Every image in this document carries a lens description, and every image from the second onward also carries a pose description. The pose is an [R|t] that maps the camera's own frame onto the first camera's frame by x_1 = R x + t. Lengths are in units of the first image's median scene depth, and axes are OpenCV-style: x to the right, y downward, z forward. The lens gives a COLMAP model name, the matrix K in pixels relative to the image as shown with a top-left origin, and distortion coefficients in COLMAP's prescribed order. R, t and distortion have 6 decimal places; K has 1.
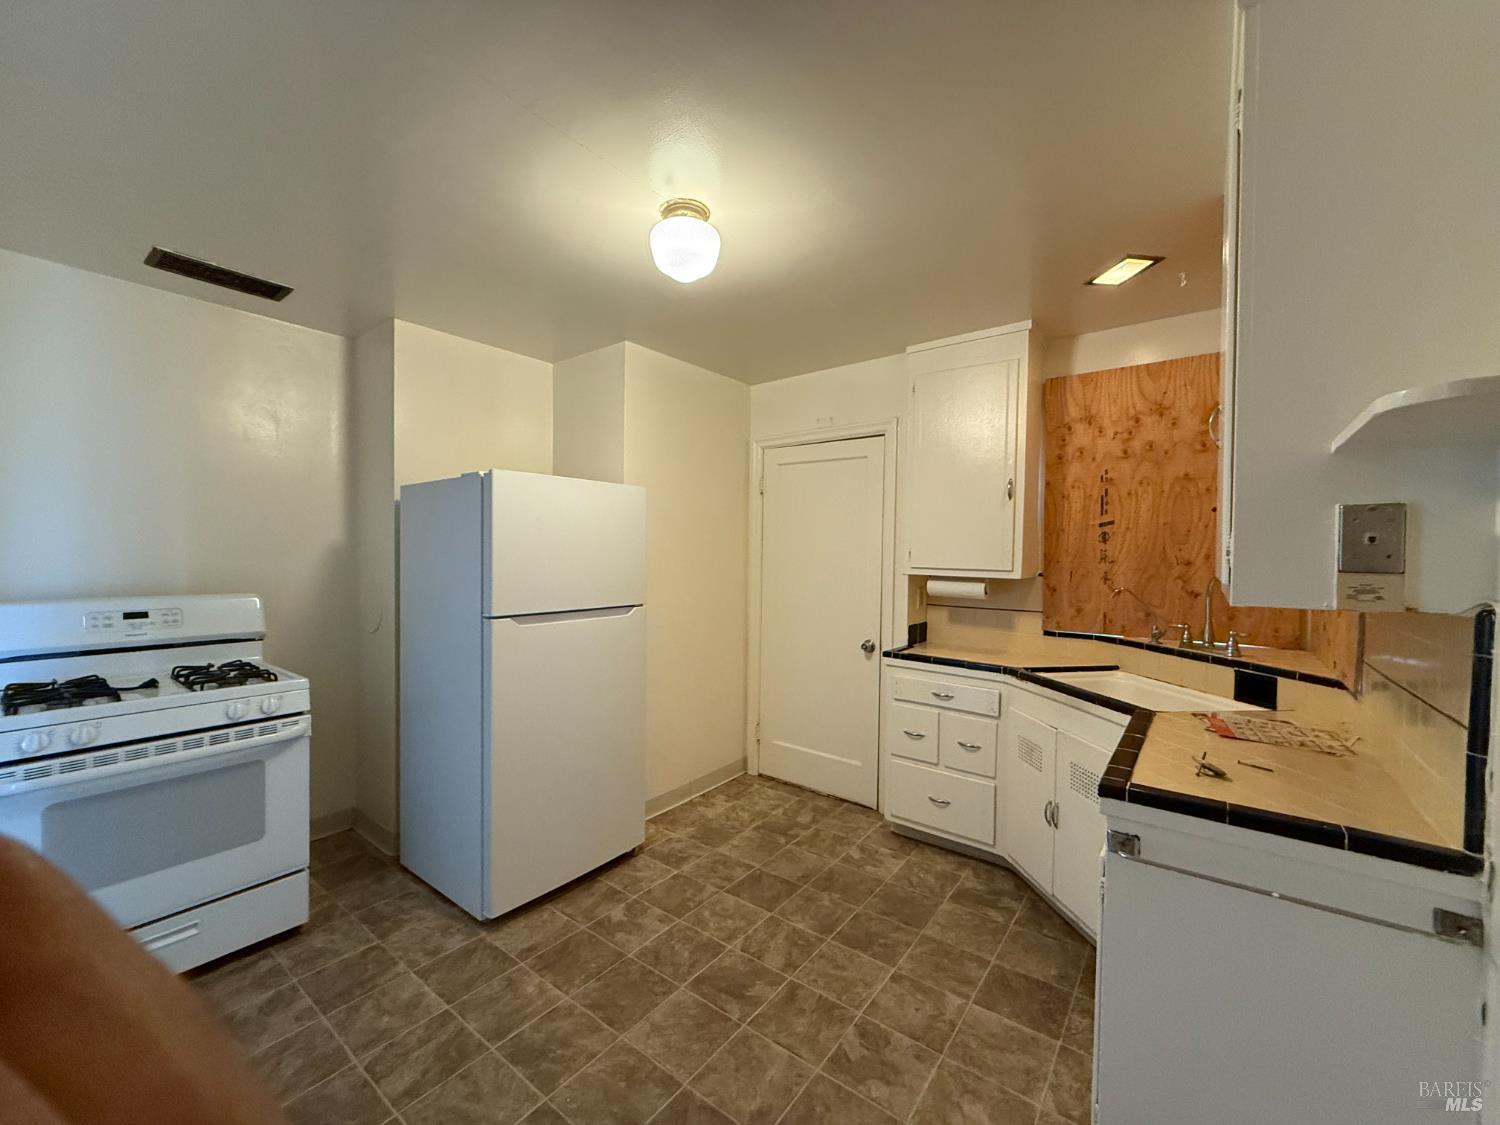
lens RADIAL K [[596.7, 0, 747.8], [0, 596.7, 560.9], [0, 0, 1]] dist [0.000259, -0.000111]
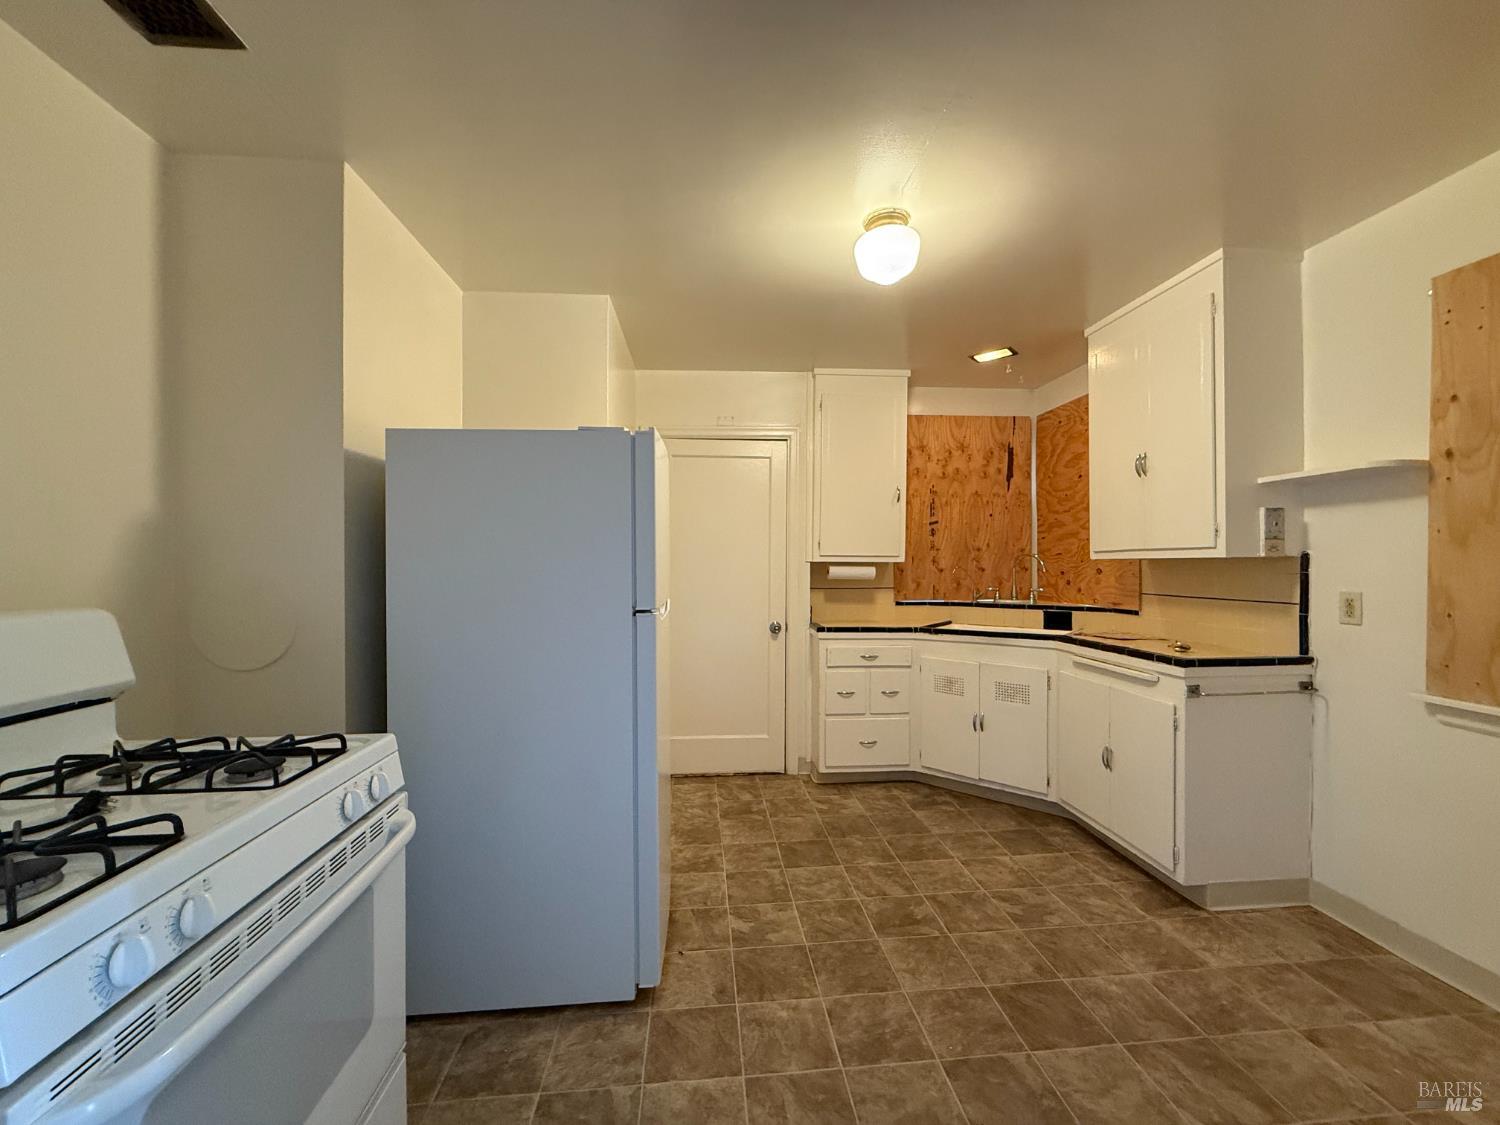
lens RADIAL K [[596.7, 0, 747.8], [0, 596.7, 560.9], [0, 0, 1]] dist [0.000259, -0.000111]
pose [[0.738166, -0.011376, 0.674523, -0.728537], [0.019844, 0.999791, -0.004855, 0.028260], [-0.674327, 0.016969, 0.738237, 0.262430]]
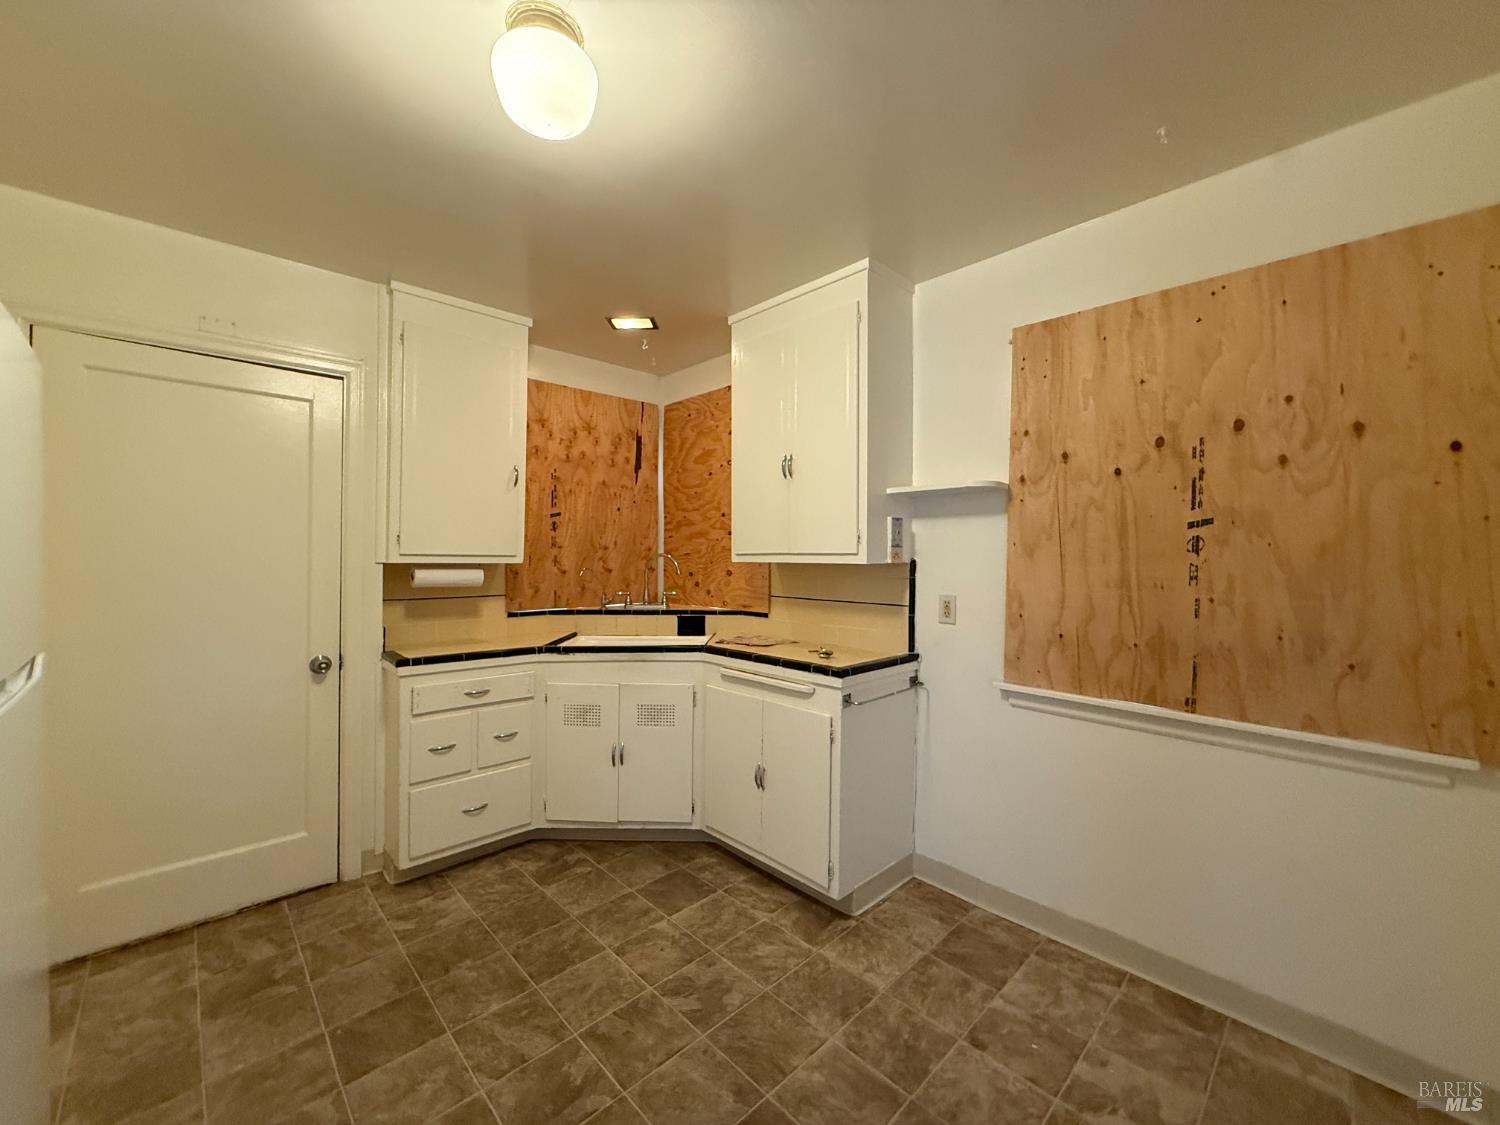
lens RADIAL K [[596.7, 0, 747.8], [0, 596.7, 560.9], [0, 0, 1]] dist [0.000259, -0.000111]
pose [[0.154739, -0.020838, 0.987736, -0.534715], [0.008852, 0.999767, 0.019705, 0.009451], [-0.987916, 0.005694, 0.154887, 0.467666]]
